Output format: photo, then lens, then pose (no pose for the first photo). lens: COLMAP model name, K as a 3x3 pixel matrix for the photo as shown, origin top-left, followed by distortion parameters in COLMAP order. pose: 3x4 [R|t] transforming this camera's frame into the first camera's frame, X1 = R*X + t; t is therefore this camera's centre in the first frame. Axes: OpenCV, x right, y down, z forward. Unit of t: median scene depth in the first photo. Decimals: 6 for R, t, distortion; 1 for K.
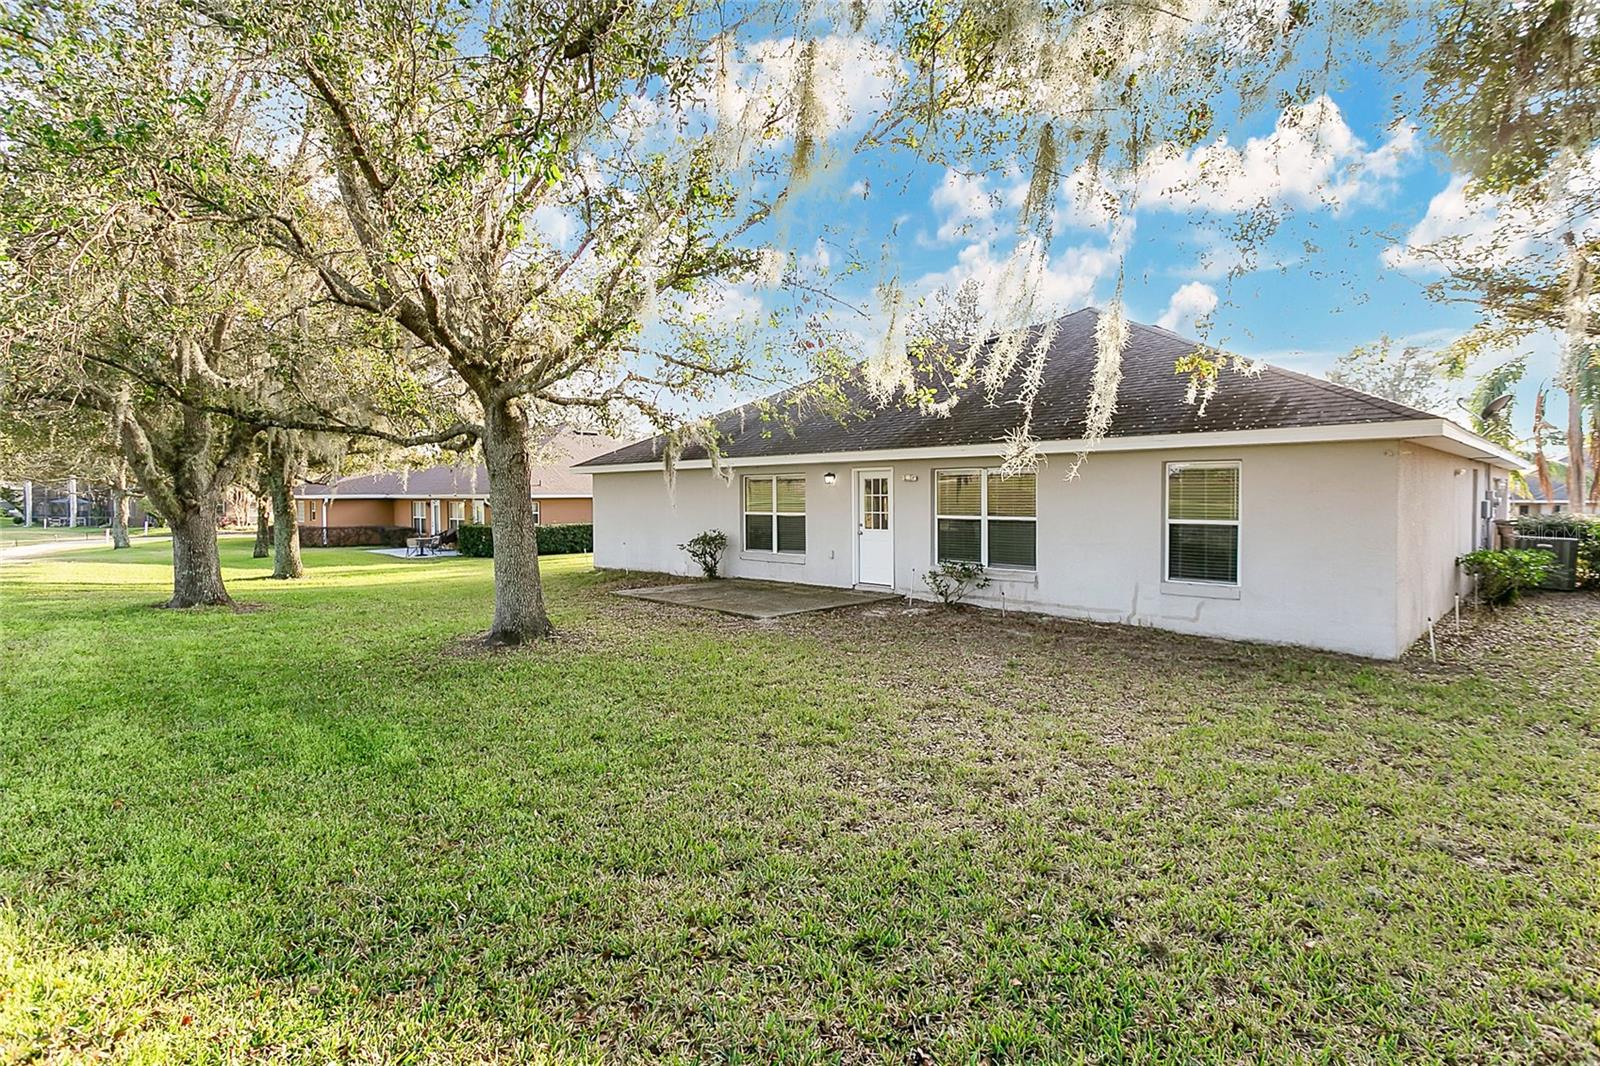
lens RADIAL K [[801.1, 0, 800.0], [0, 801.1, 533.0], [0, 0, 1]] dist [-0.000196, -0.000025]
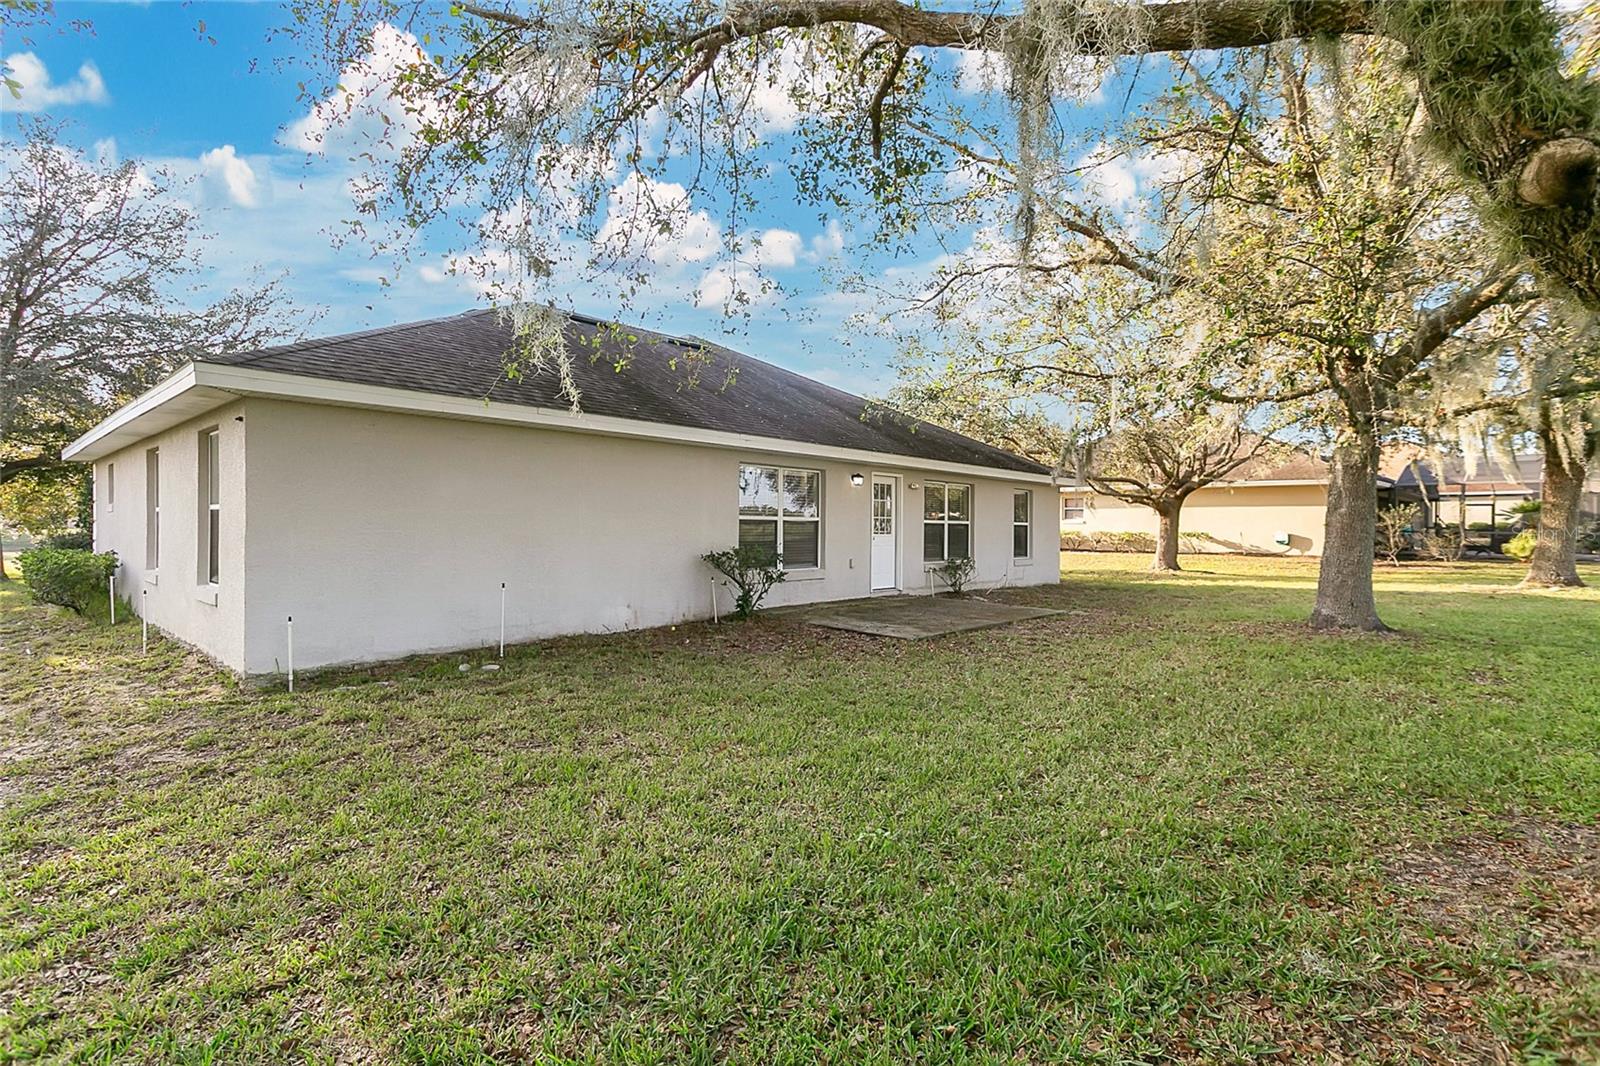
lens RADIAL K [[801.1, 0, 800.0], [0, 801.1, 533.0], [0, 0, 1]] dist [-0.000196, -0.000025]
pose [[-0.018699, -0.030566, 0.999358, -0.934799], [0.000123, 0.999533, 0.030574, -0.037328], [-0.999825, 0.000695, -0.018686, 1.151262]]
